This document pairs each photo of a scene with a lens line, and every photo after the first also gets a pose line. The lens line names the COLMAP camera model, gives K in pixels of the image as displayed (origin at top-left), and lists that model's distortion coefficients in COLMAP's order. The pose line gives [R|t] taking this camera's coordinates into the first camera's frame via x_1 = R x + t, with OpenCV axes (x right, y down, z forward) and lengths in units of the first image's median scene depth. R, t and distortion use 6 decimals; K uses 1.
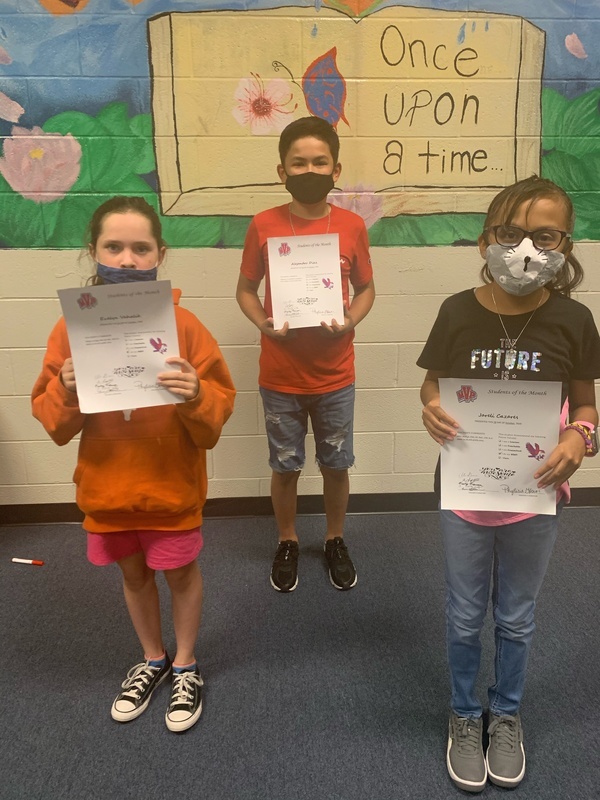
lens RADIAL K [[643.7, 0, 303.2], [0, 643.7, 398.4], [0, 0, 1]] dist [0.009920, -0.007525]
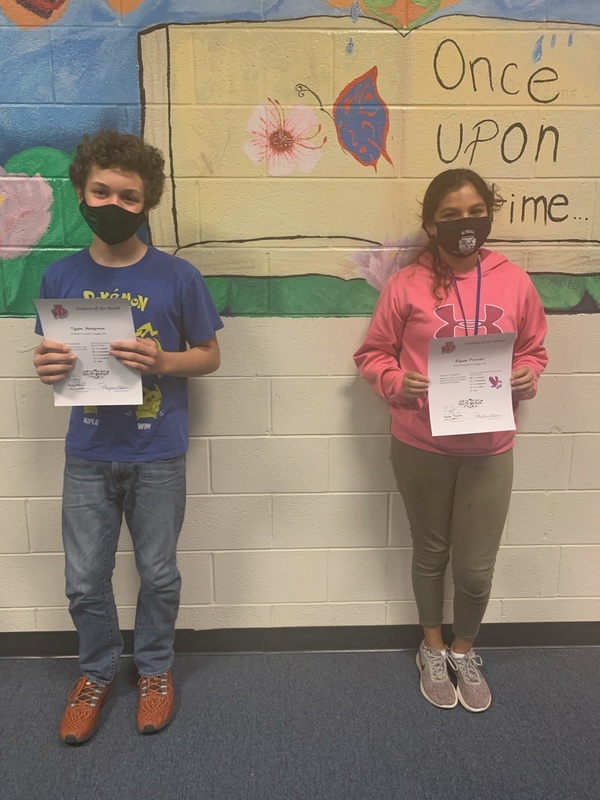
lens RADIAL K [[643.7, 0, 294.7], [0, 643.7, 396.9], [0, 0, 1]] dist [0.009920, -0.007525]
pose [[0.999604, 0.008338, -0.026878, -0.024123], [-0.010215, 0.997460, -0.070491, -0.084144], [0.026222, 0.070738, 0.997150, 0.235097]]
